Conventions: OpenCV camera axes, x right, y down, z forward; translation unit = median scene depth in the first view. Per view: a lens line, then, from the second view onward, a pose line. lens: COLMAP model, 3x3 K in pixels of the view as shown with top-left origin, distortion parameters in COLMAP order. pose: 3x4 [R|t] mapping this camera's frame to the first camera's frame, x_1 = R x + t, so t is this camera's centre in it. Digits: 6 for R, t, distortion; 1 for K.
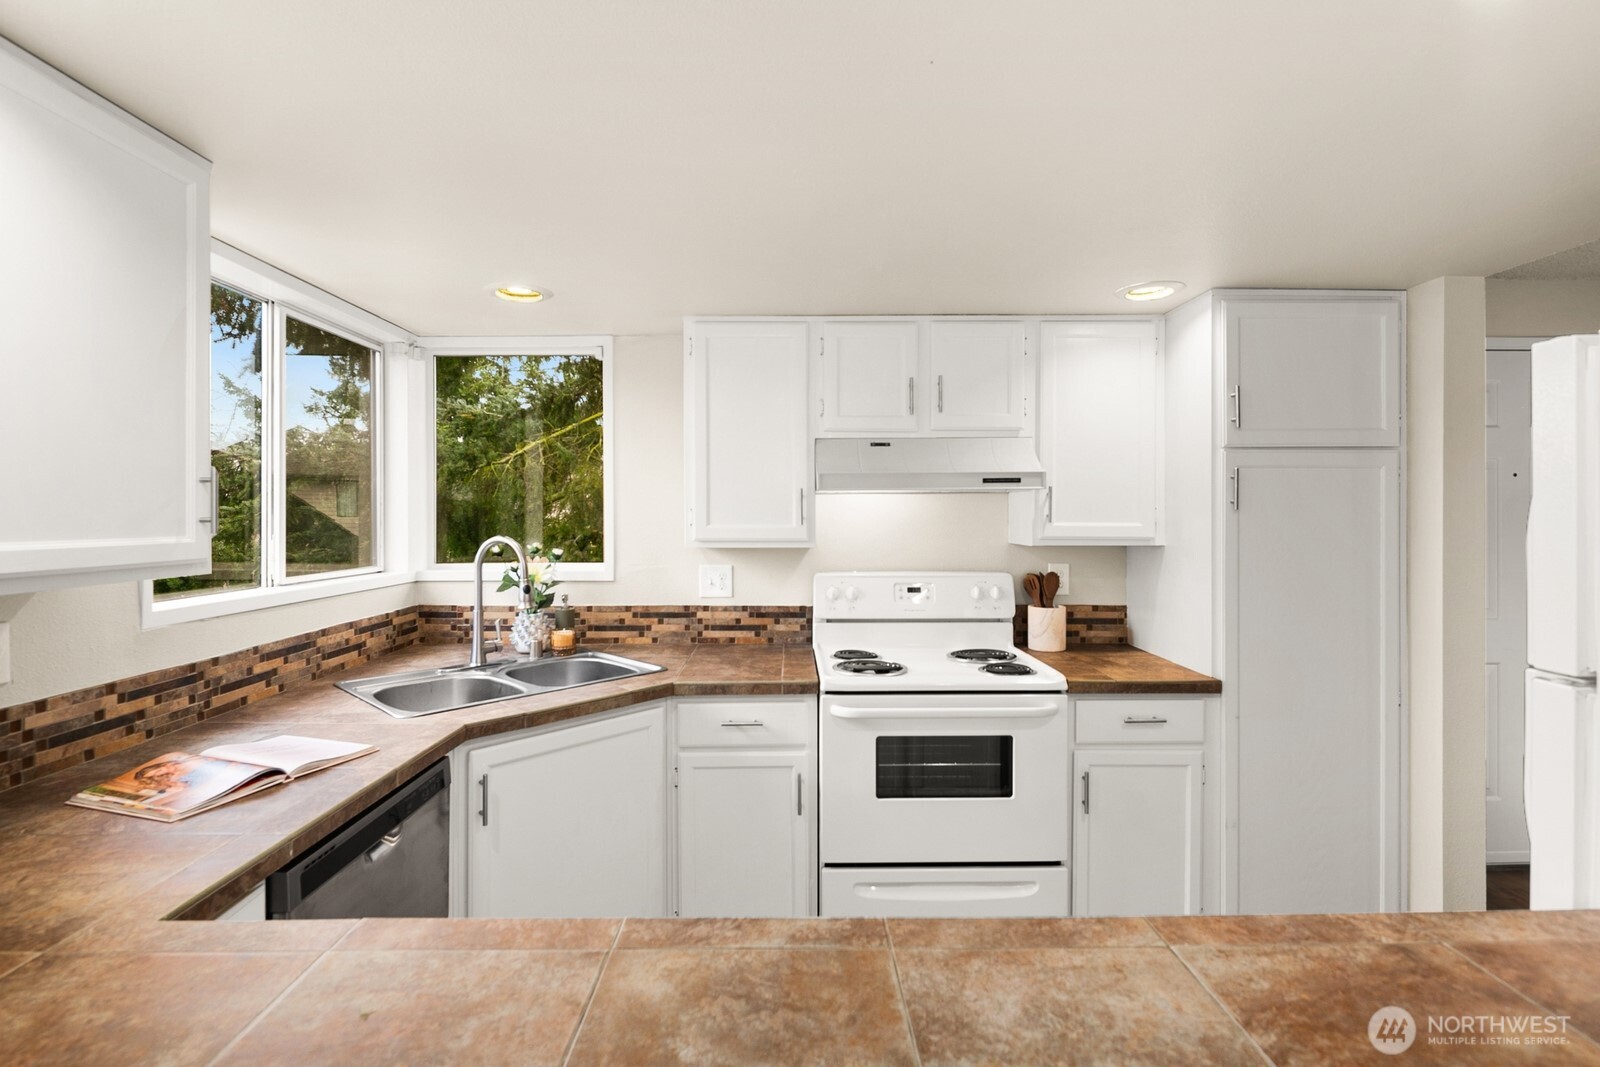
lens RADIAL K [[778.6, 0, 796.8], [0, 778.6, 518.3], [0, 0, 1]] dist [0.002806, -0.003648]
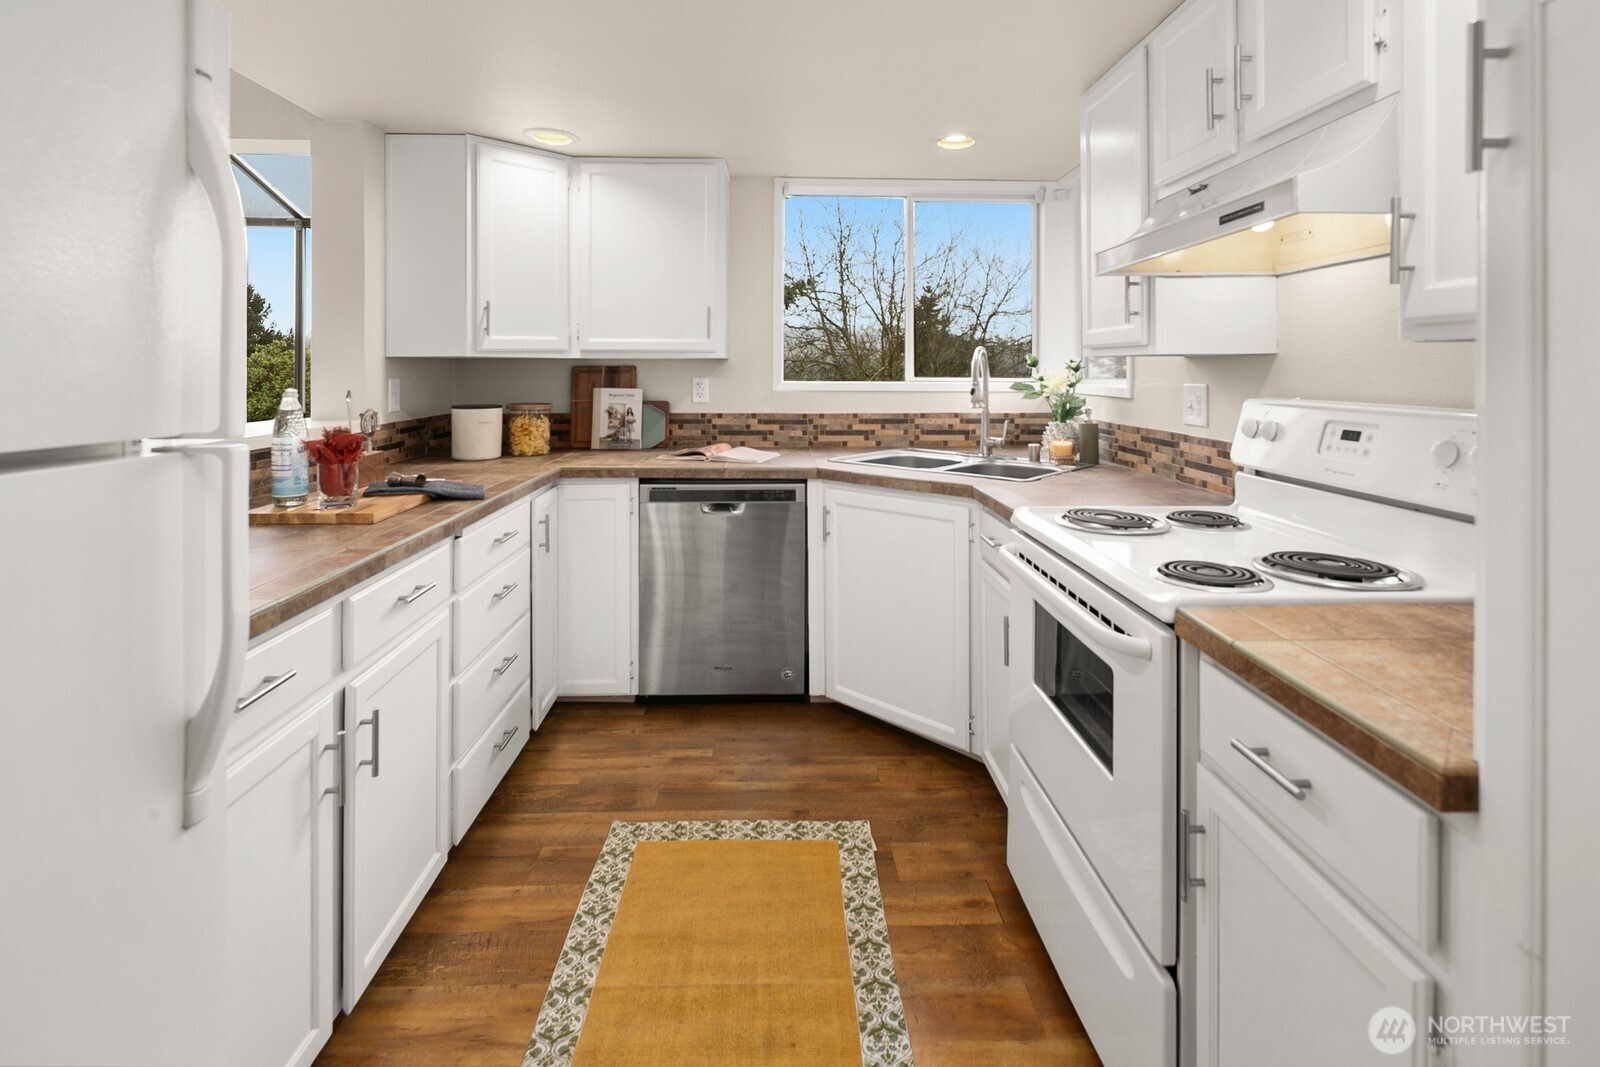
lens RADIAL K [[778.6, 0, 798.3], [0, 778.6, 366.5], [0, 0, 1]] dist [0.002806, -0.003648]
pose [[0.016224, -0.001149, -0.999868, 1.016512], [-0.011227, 0.999936, -0.001332, 0.073795], [0.999805, 0.011247, 0.016210, 0.909067]]
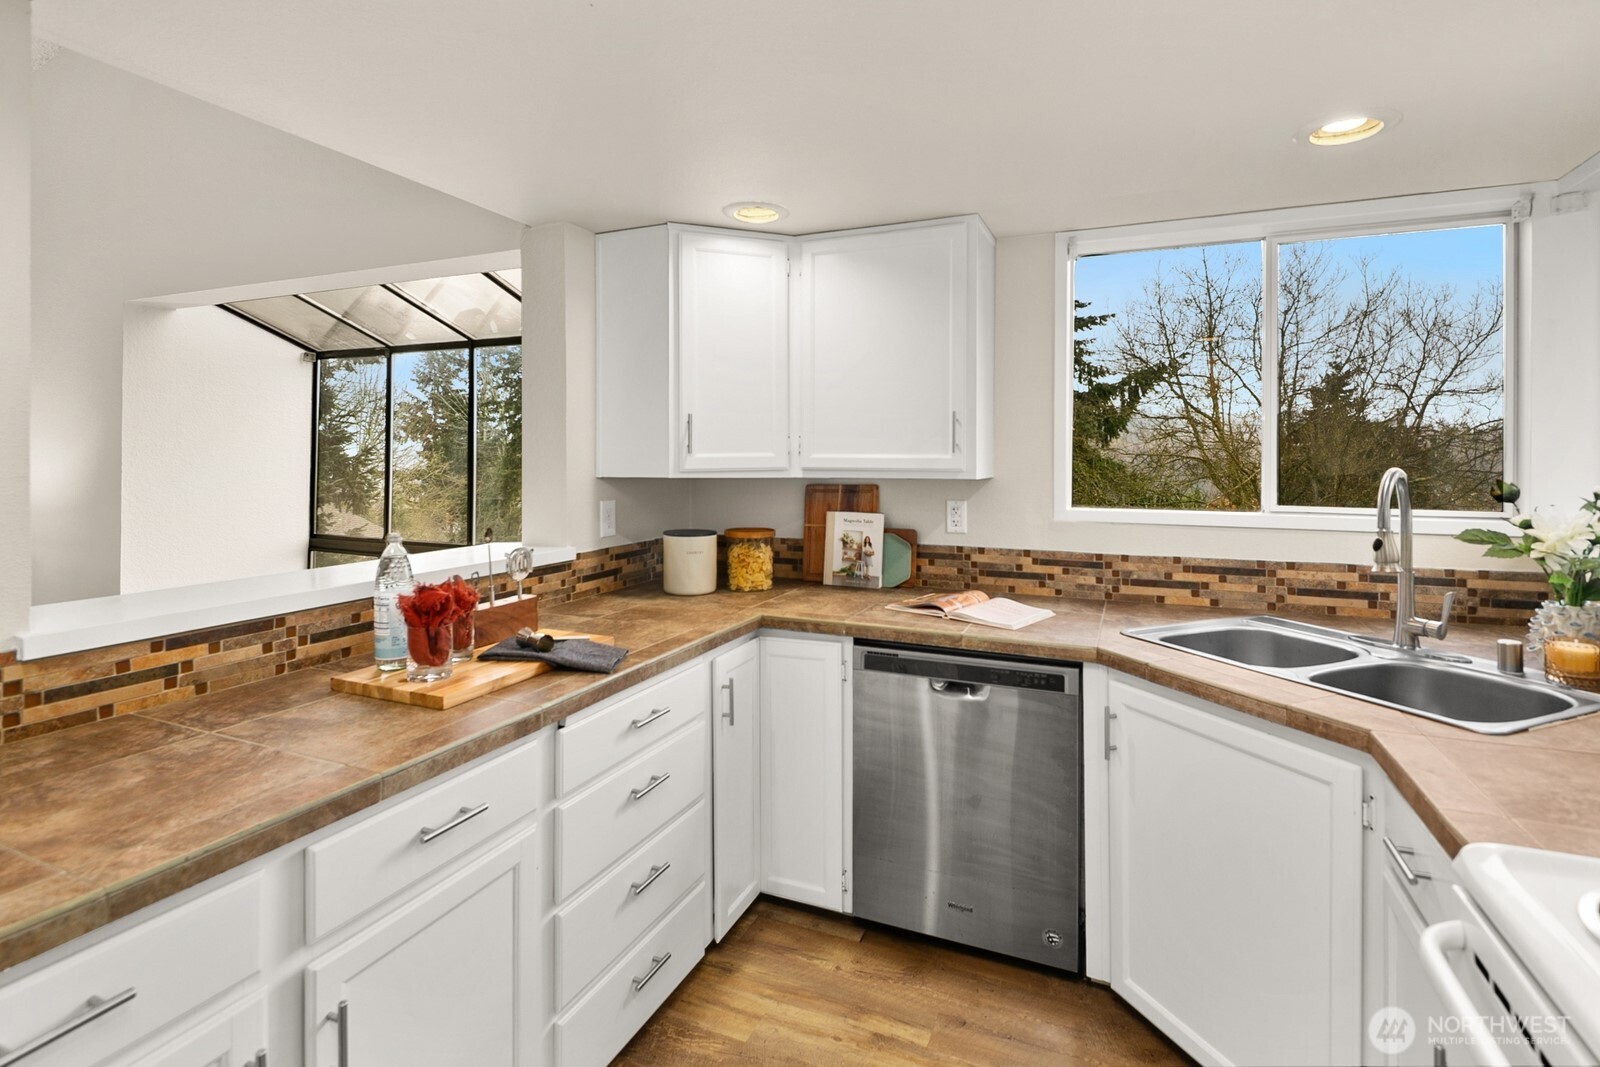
lens RADIAL K [[778.6, 0, 798.6], [0, 778.6, 462.1], [0, 0, 1]] dist [0.002806, -0.003648]
pose [[-0.411105, 0.003850, -0.911580, 0.622716], [-0.009813, 0.999914, 0.008649, 0.021615], [0.911535, 0.012501, -0.411032, 1.026512]]
